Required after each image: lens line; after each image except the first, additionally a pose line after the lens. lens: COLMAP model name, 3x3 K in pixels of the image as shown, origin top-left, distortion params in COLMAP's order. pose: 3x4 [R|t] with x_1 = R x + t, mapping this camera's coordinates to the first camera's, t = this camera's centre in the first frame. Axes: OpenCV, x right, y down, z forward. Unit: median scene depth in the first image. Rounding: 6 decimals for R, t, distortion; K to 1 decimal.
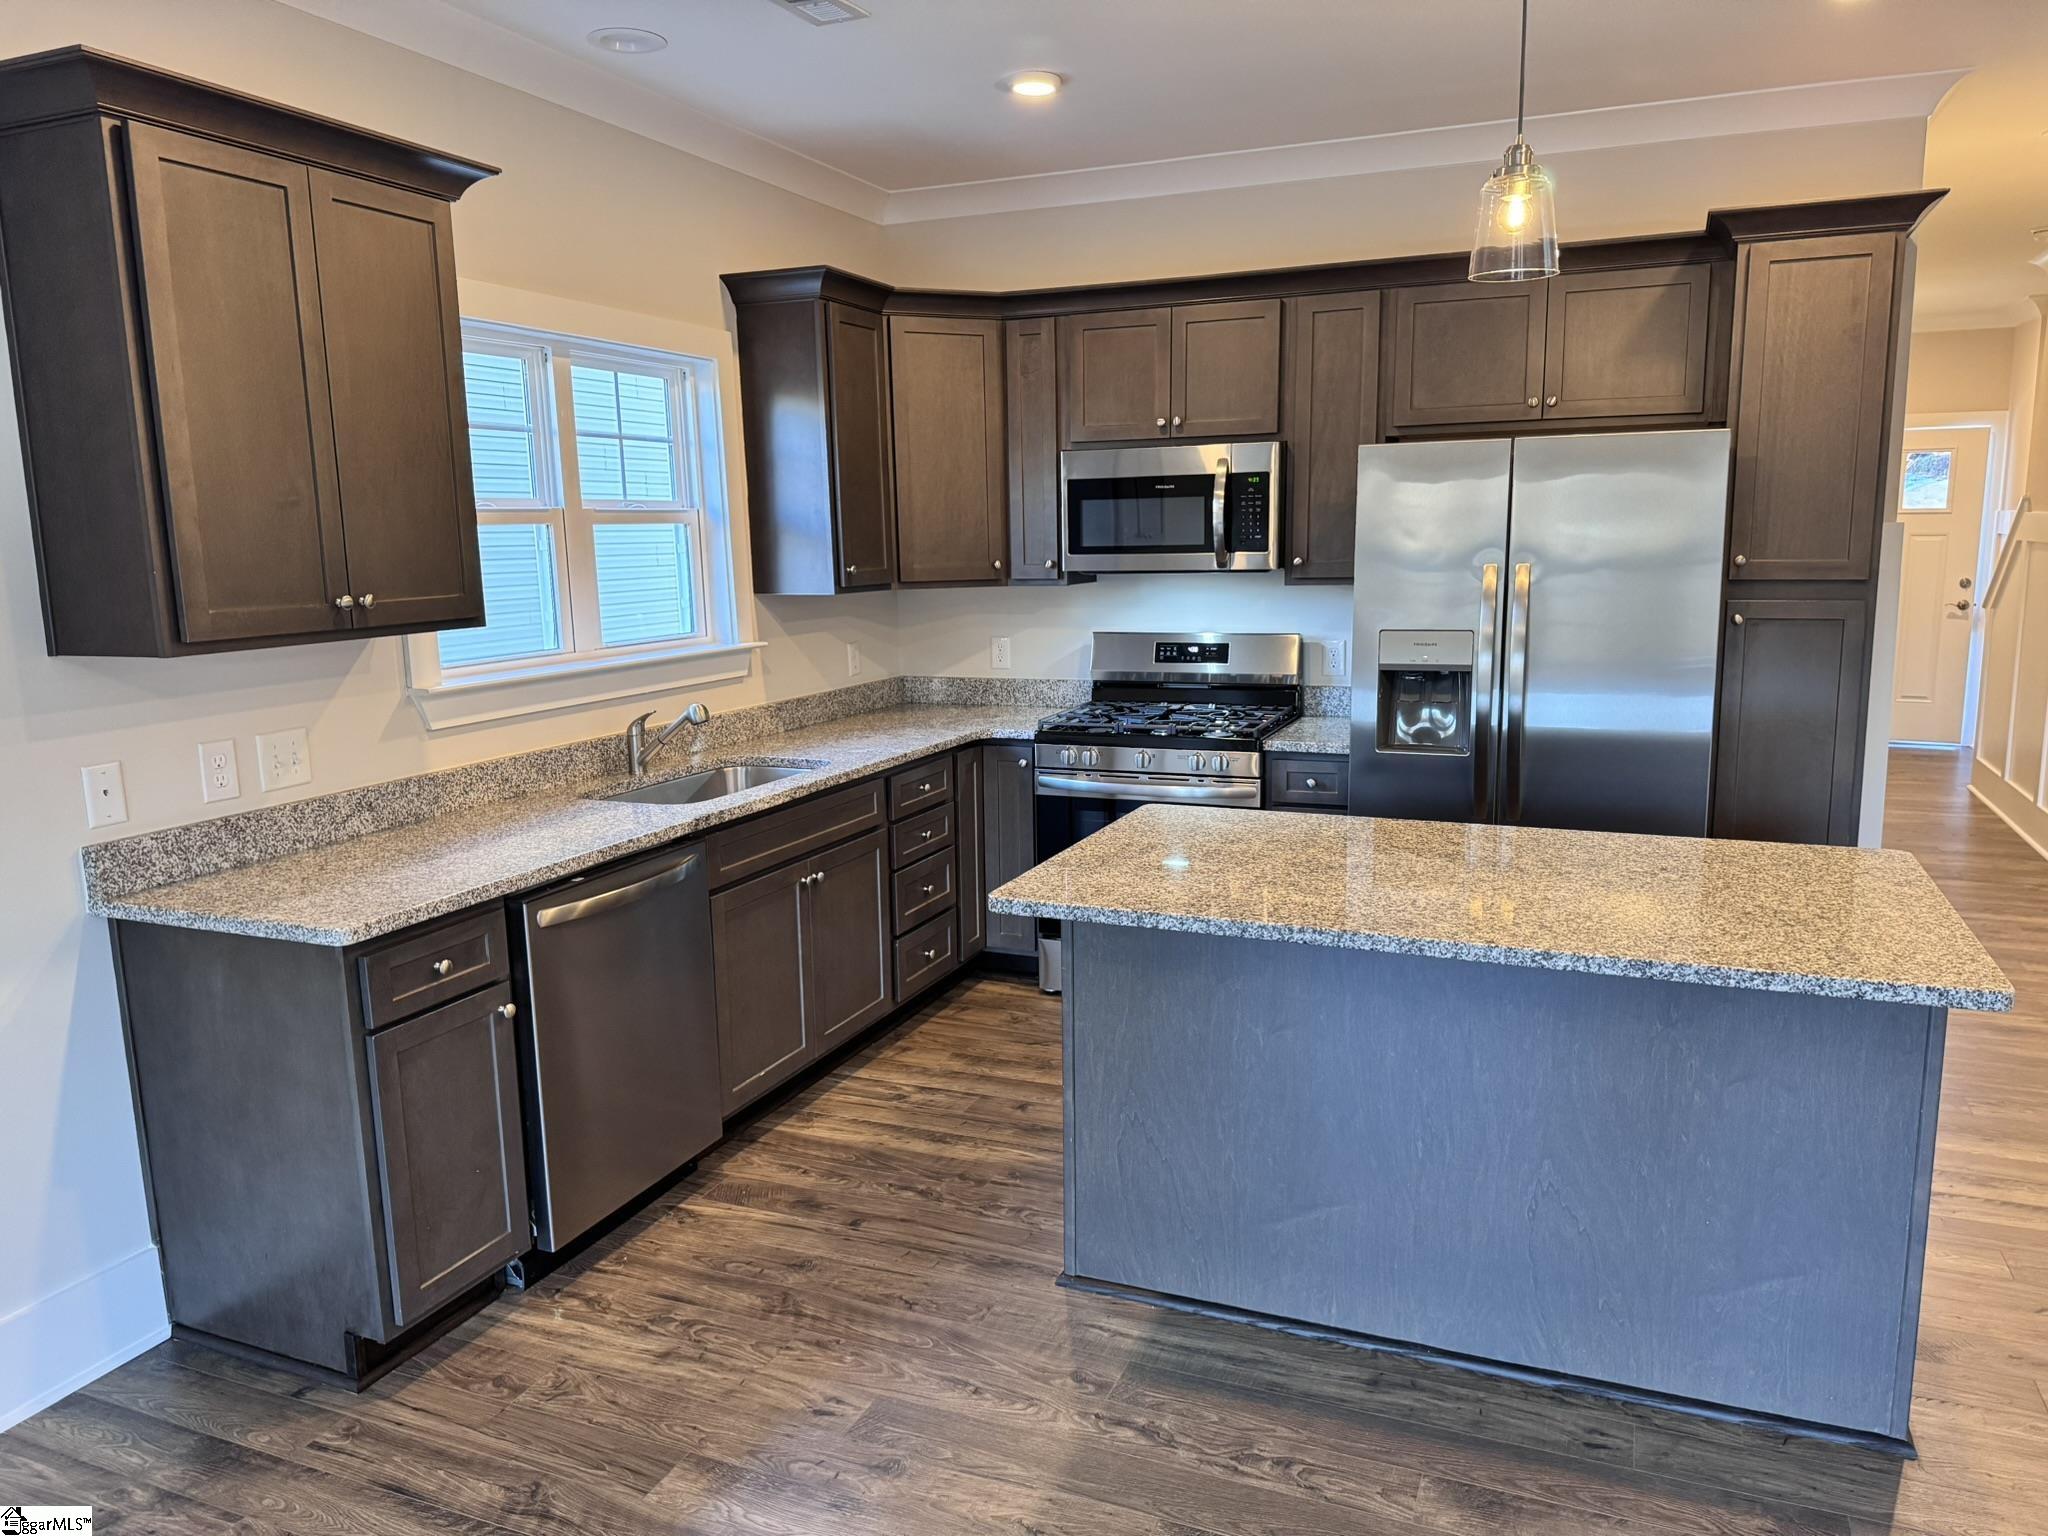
lens RADIAL K [[1463.3, 0, 1024.0], [0, 1463.3, 768.0], [0, 0, 1]] dist [0.121829, -0.185092]
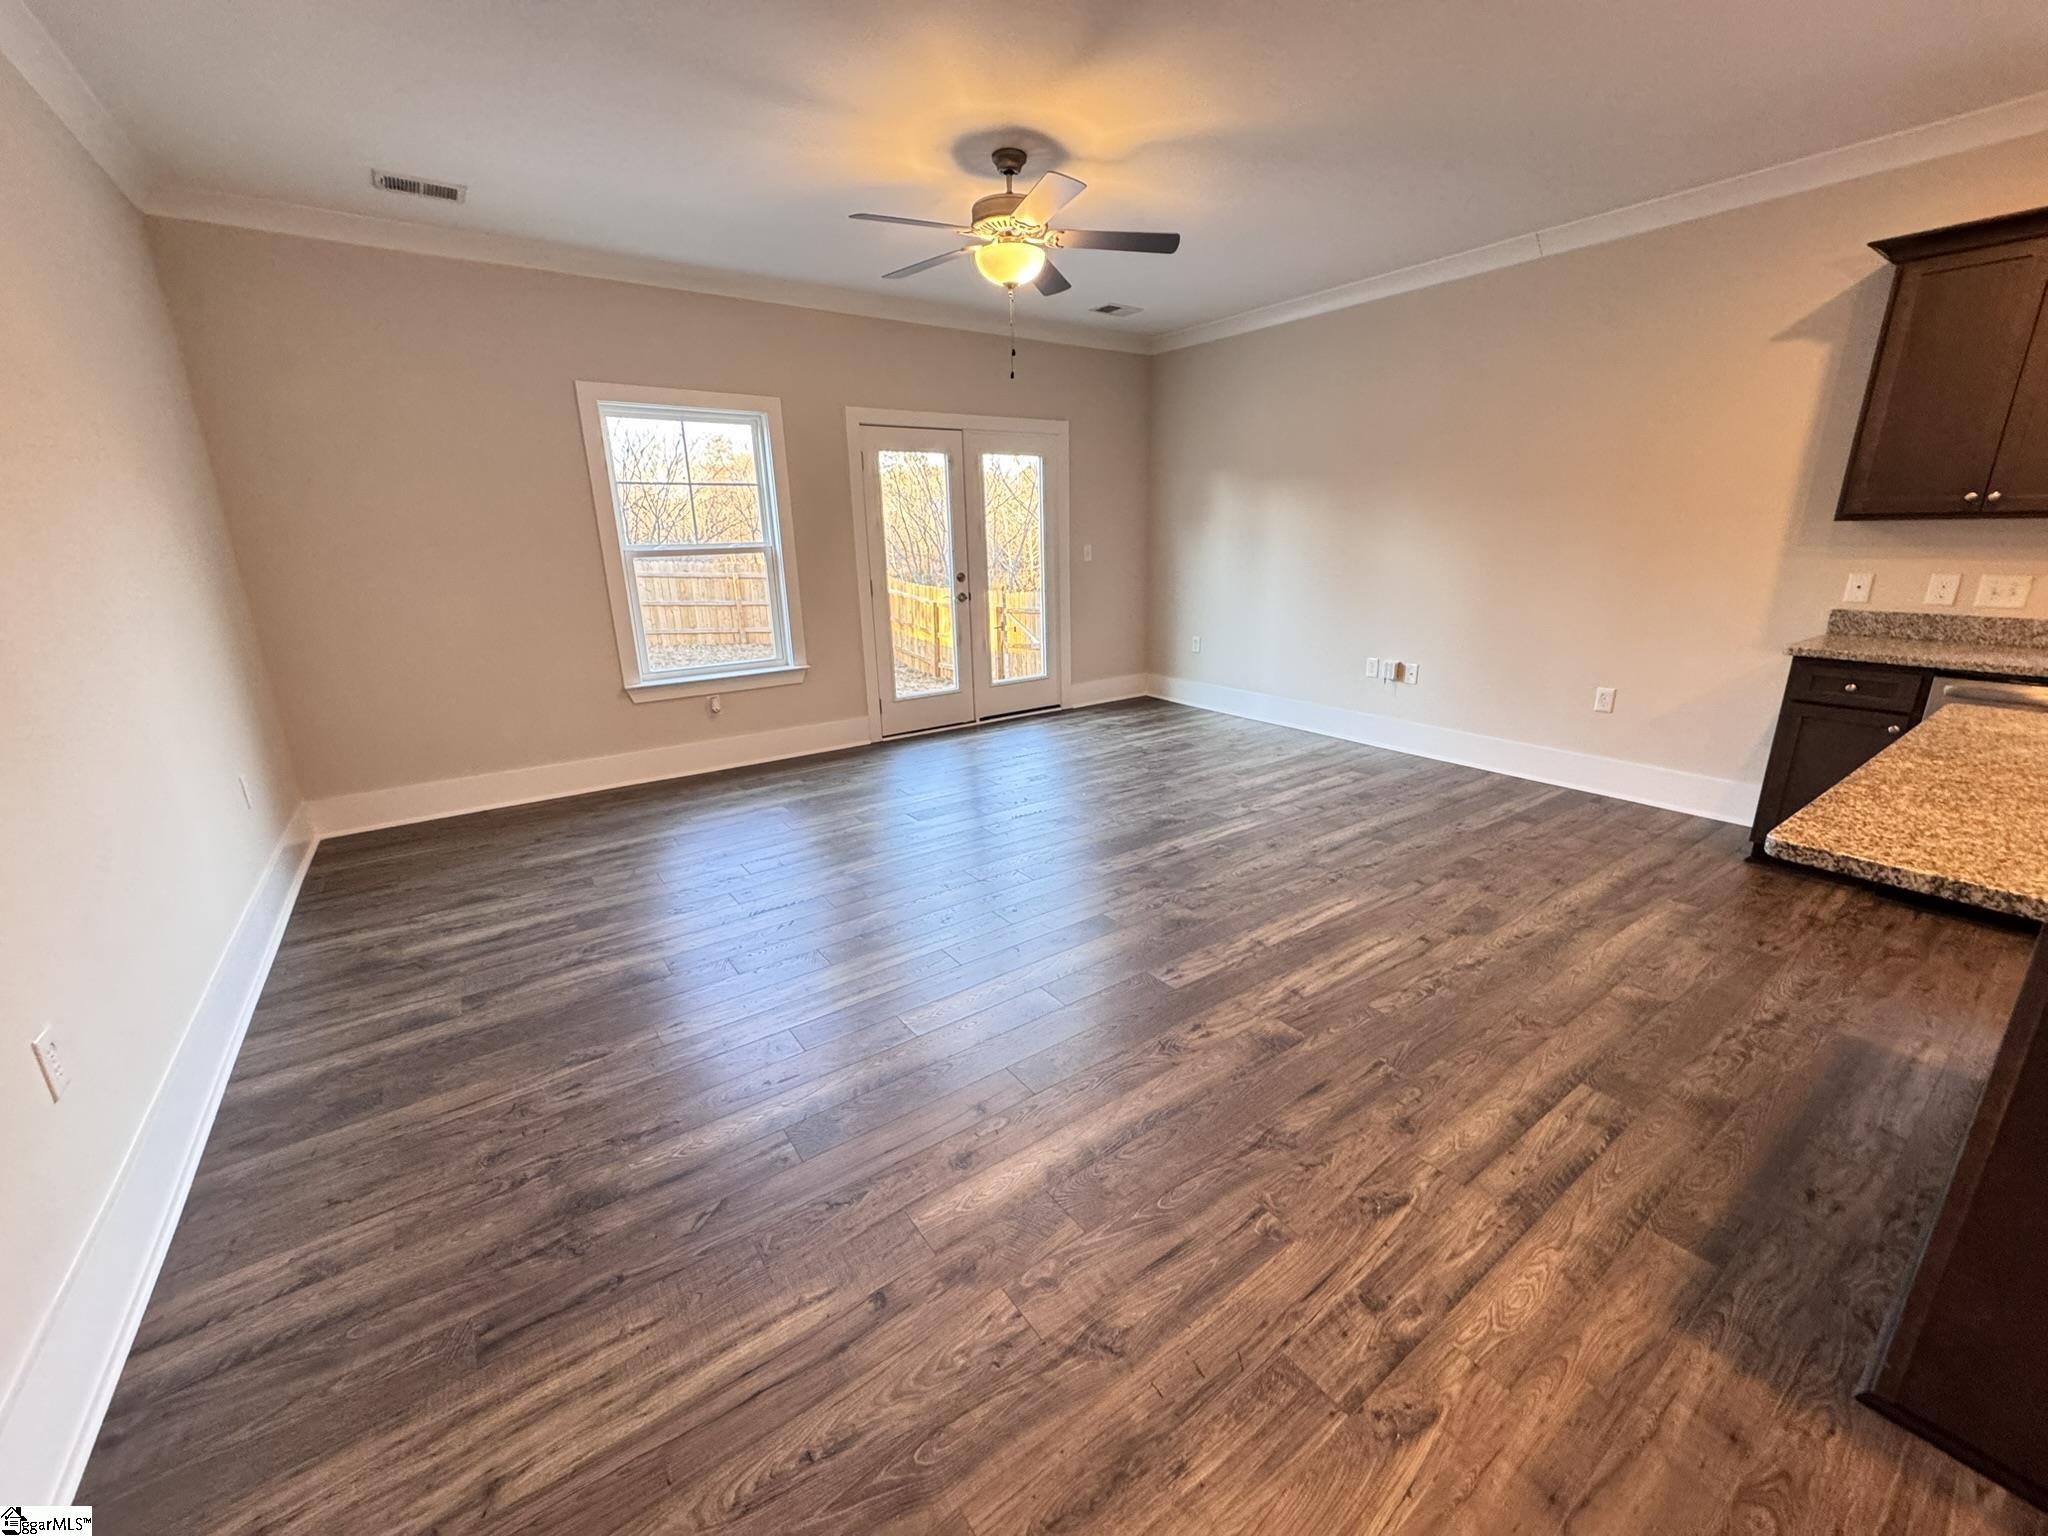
lens RADIAL K [[792.4, 0, 1024.0], [0, 792.4, 768.0], [0, 0, 1]] dist [-0.001701, -0.000073]
pose [[-0.531298, 0.268842, -0.803397, 0.757135], [-0.114378, 0.916868, 0.382454, -0.032170], [0.839428, 0.295088, -0.456380, 0.417112]]
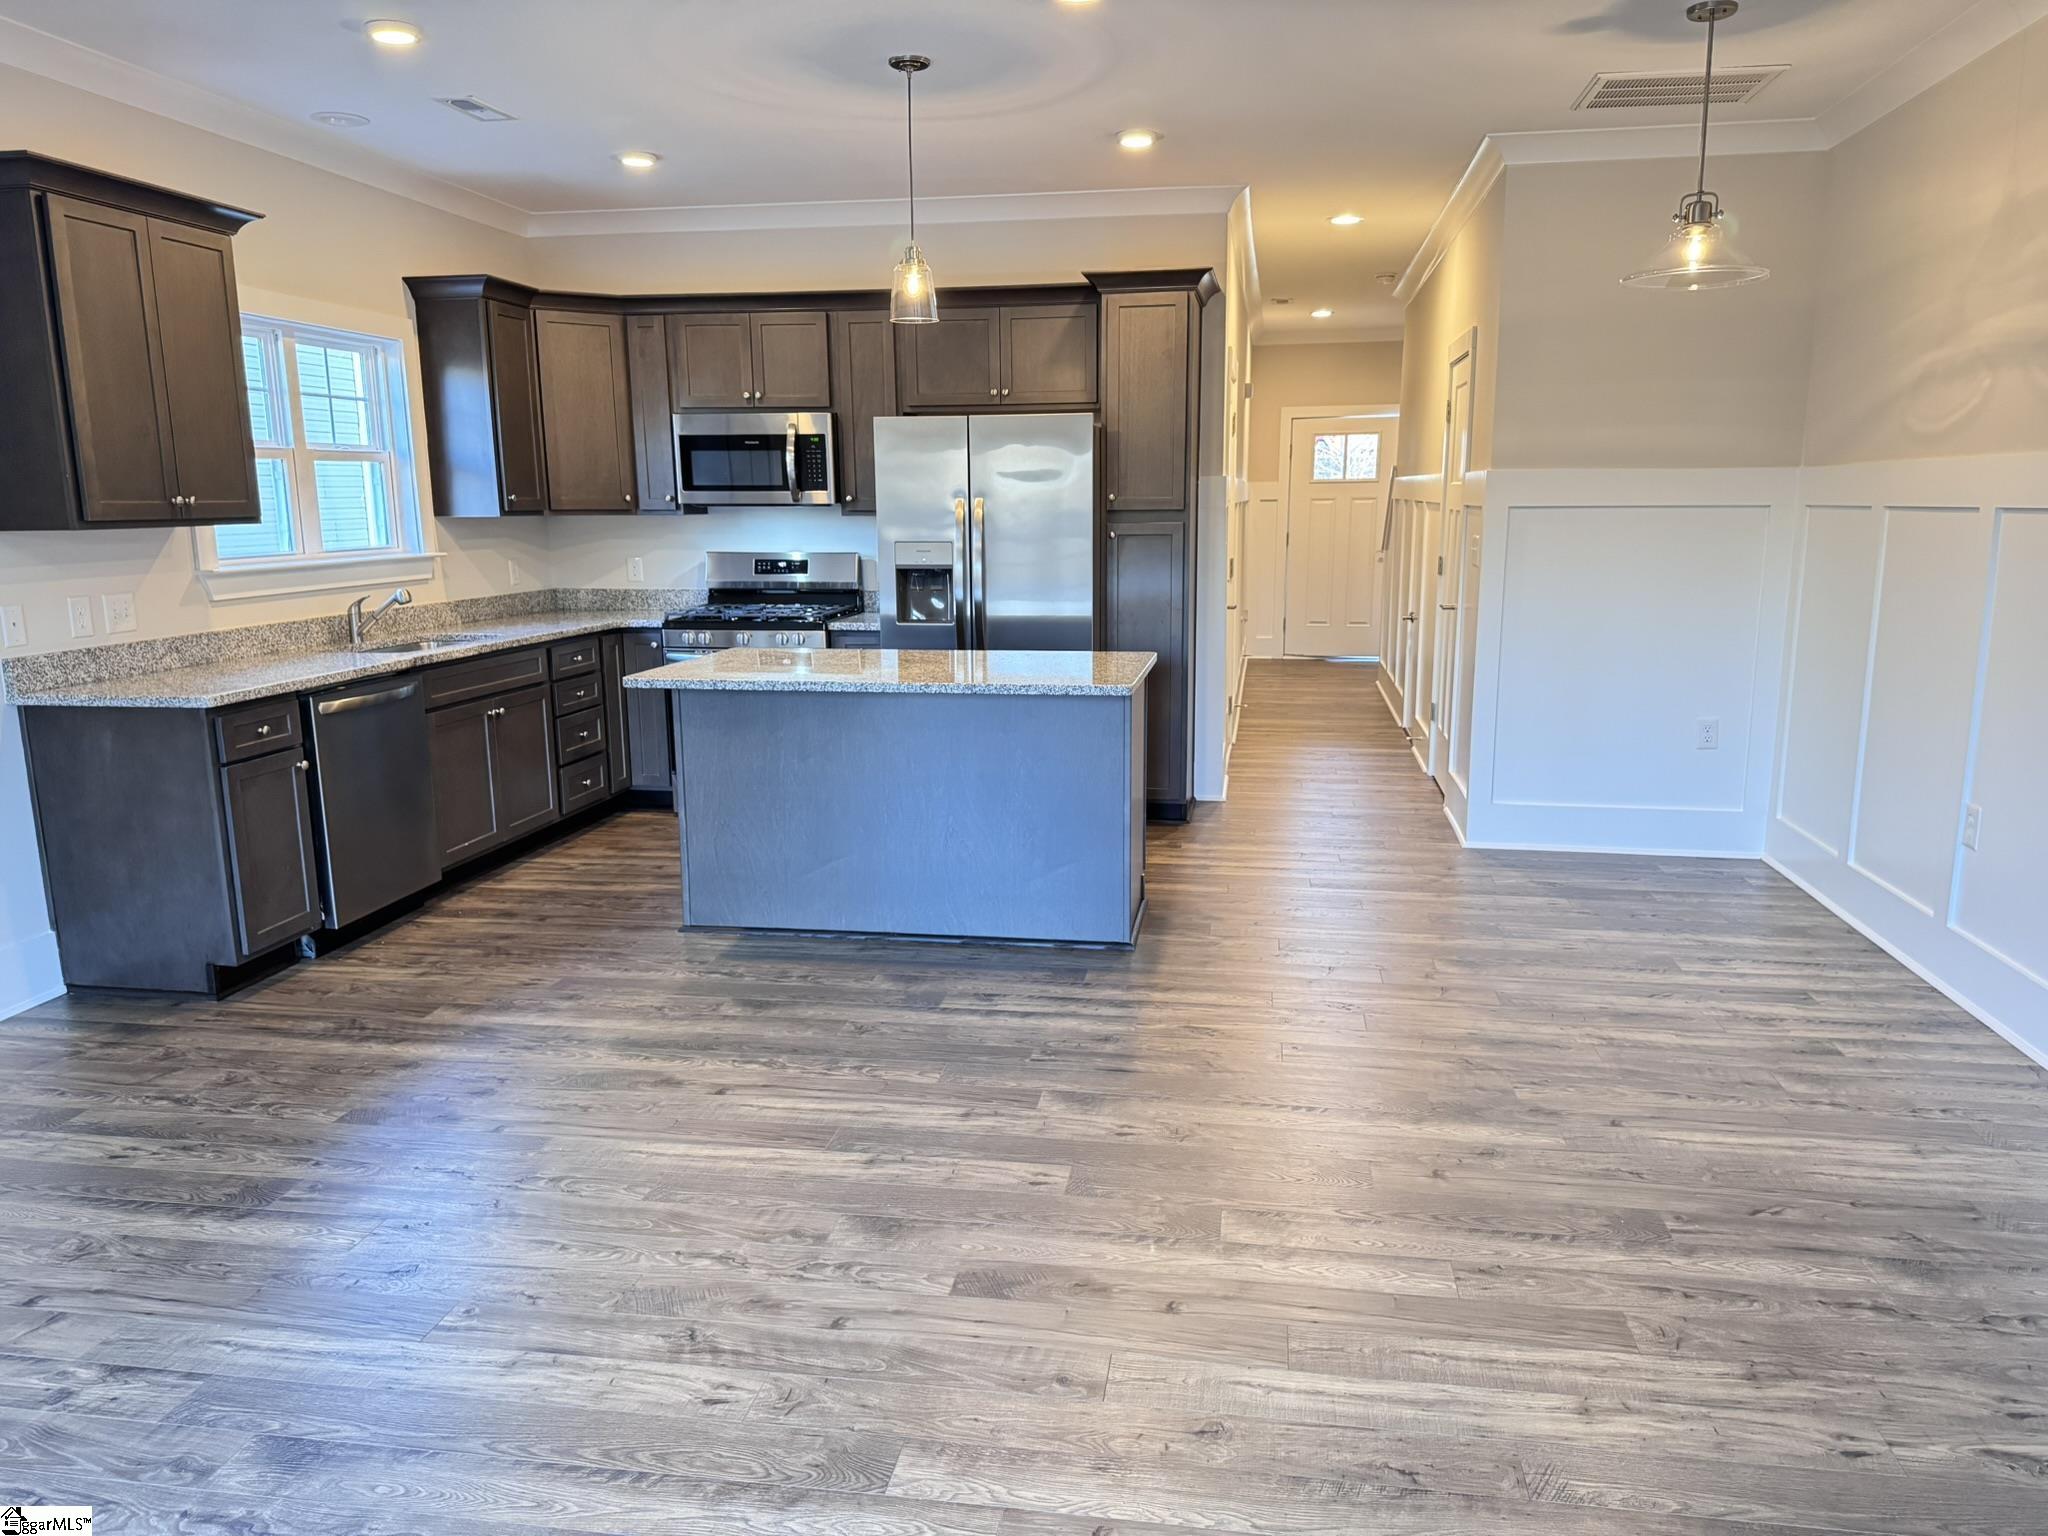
lens RADIAL K [[1463.3, 0, 1024.0], [0, 1463.3, 768.0], [0, 0, 1]] dist [0.121829, -0.185092]
pose [[0.973456, -0.034669, 0.226232, 0.025164], [0.031348, 0.999342, 0.018254, 0.120520], [-0.226715, -0.010678, 0.973902, -0.514353]]
